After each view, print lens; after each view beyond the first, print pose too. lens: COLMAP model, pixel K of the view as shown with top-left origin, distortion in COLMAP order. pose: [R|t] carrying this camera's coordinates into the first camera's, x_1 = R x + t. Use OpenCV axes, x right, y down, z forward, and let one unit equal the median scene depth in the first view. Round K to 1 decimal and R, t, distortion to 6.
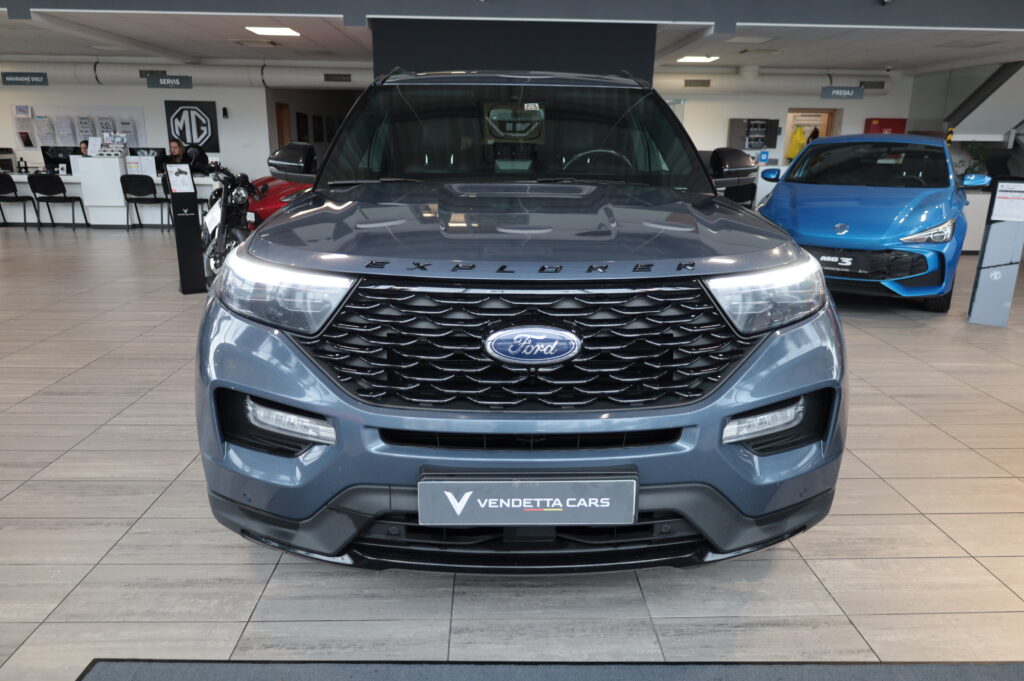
lens RADIAL K [[708.7, 0, 515.5], [0, 708.7, 335.0], [0, 0, 1]] dist [-0.012634, 0.002095]
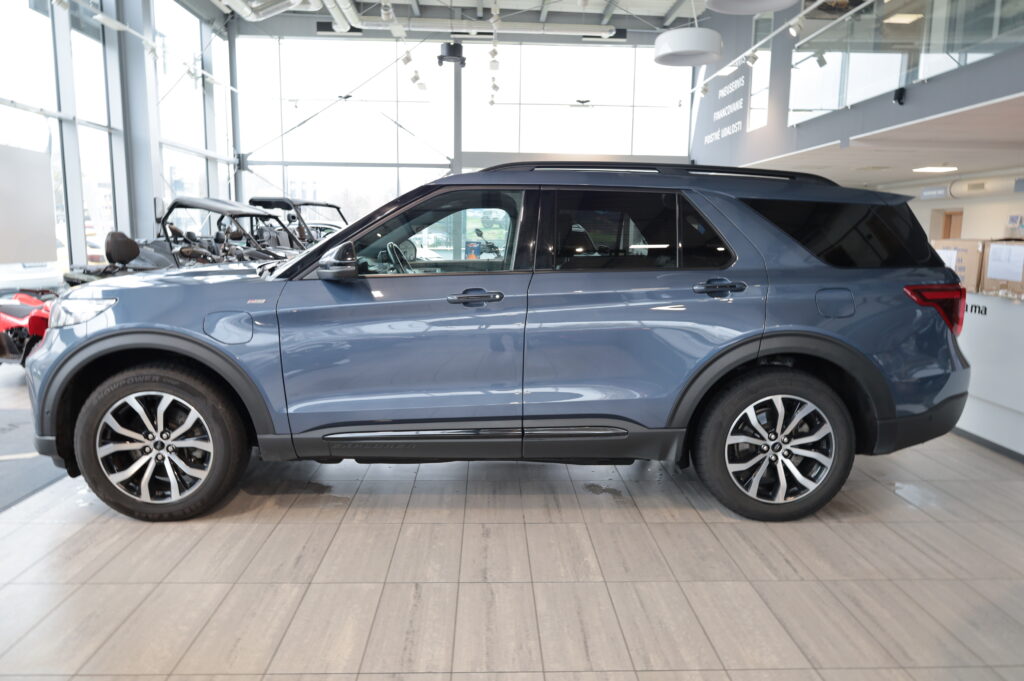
lens RADIAL K [[708.7, 0, 515.5], [0, 708.7, 335.0], [0, 0, 1]] dist [-0.012634, 0.002095]
pose [[0.005542, 0.127749, -0.991791, 1.896757], [-0.278115, 0.952873, 0.121182, -0.475301], [0.960532, 0.275160, 0.040810, 1.790000]]
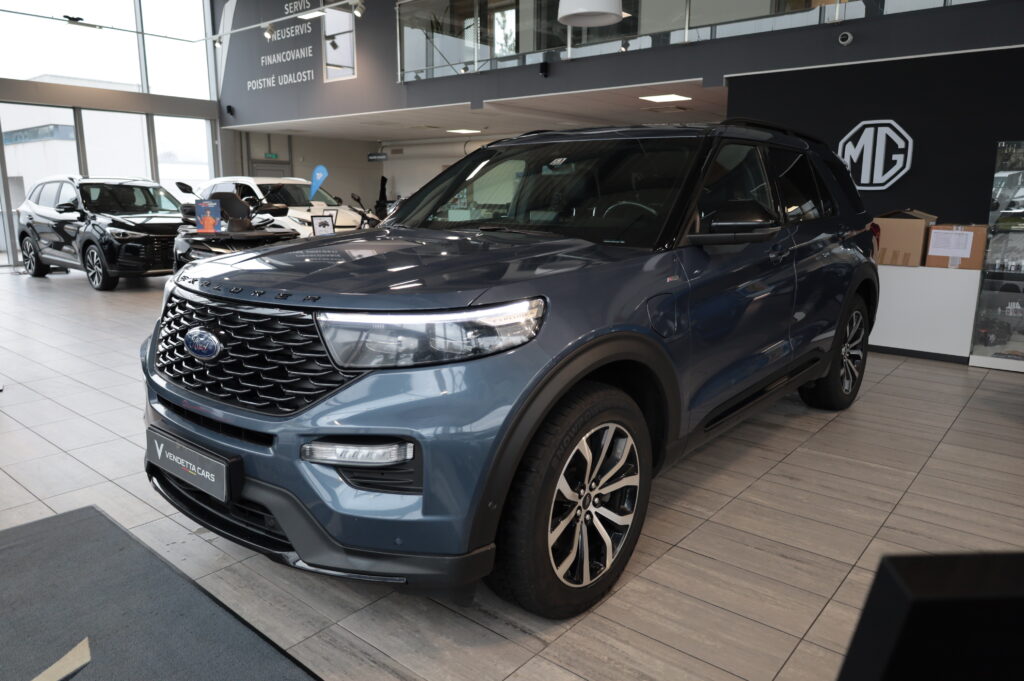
lens RADIAL K [[698.2, 0, 510.8], [0, 698.2, 362.4], [0, 0, 1]] dist [-0.011839, -0.002801]
pose [[0.747467, 0.145432, -0.648185, 0.969931], [-0.173630, 0.984594, 0.020687, -0.055369], [0.641207, 0.097082, 0.761202, 0.310627]]
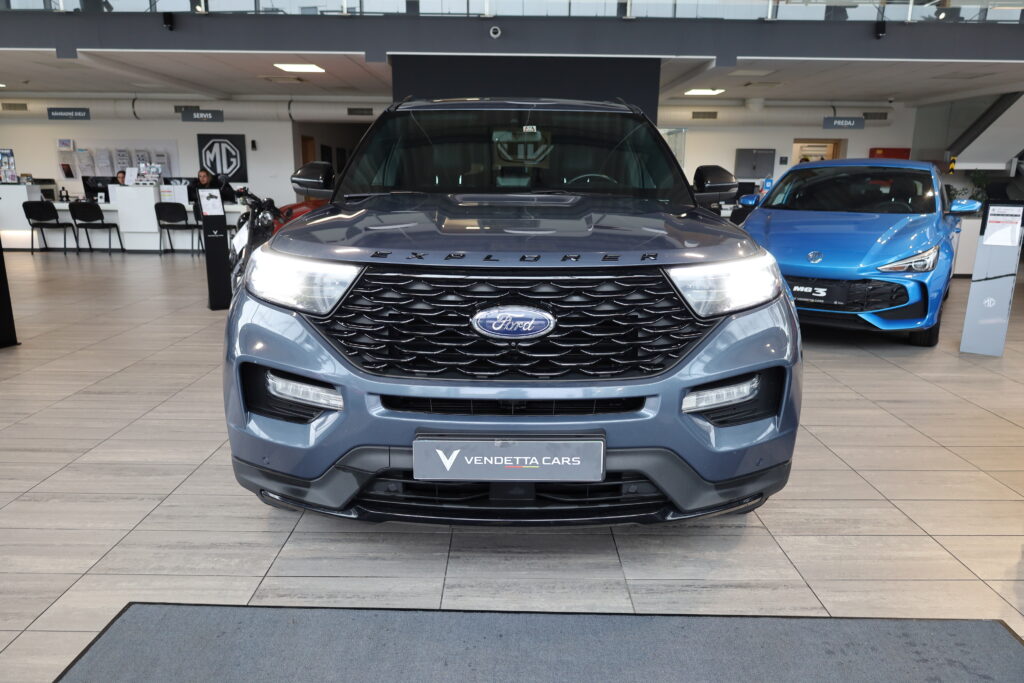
lens RADIAL K [[699.4, 0, 510.9], [0, 699.4, 336.5], [0, 0, 1]] dist [-0.009177, -0.003795]
pose [[0.999486, 0.005591, -0.031555, 0.042990], [-0.006854, 0.999173, -0.040067, 0.063061], [0.031304, 0.040262, 0.998699, -0.104895]]
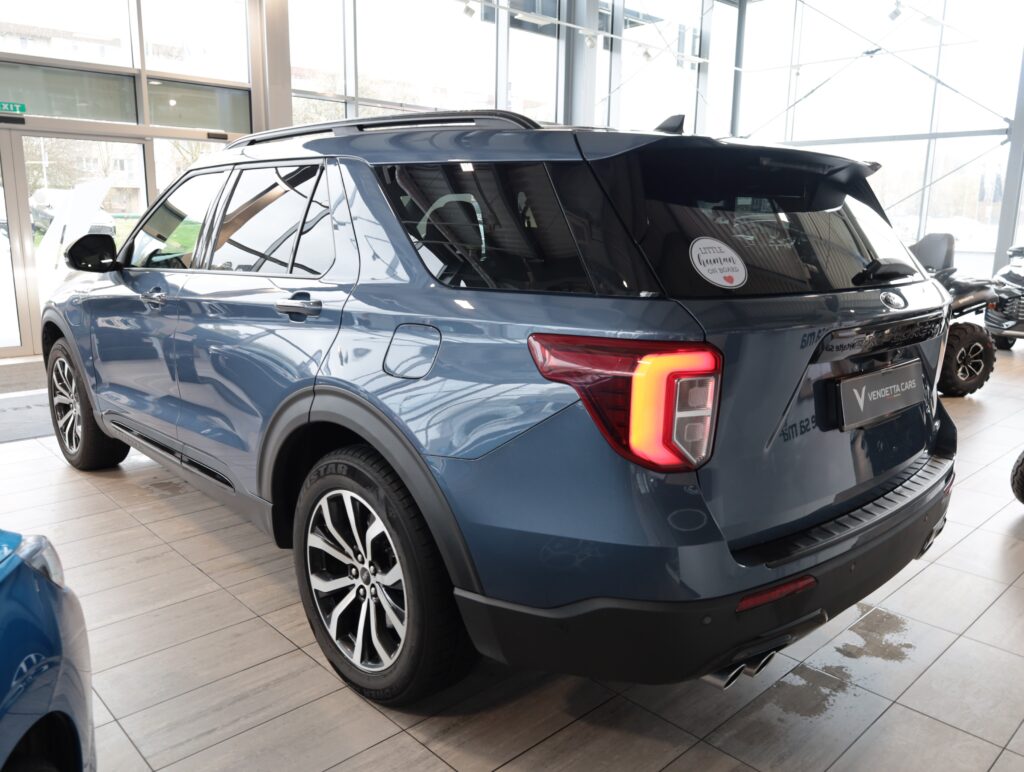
lens RADIAL K [[794.7, 0, 512.0], [0, 794.7, 386.0], [0, 0, 1]] dist [0.000052, 0.001991]
pose [[-0.748002, 0.111034, -0.654343, 0.906524], [-0.199636, 0.902608, 0.381372, -0.891376], [0.632960, 0.415897, -0.652986, 3.197555]]
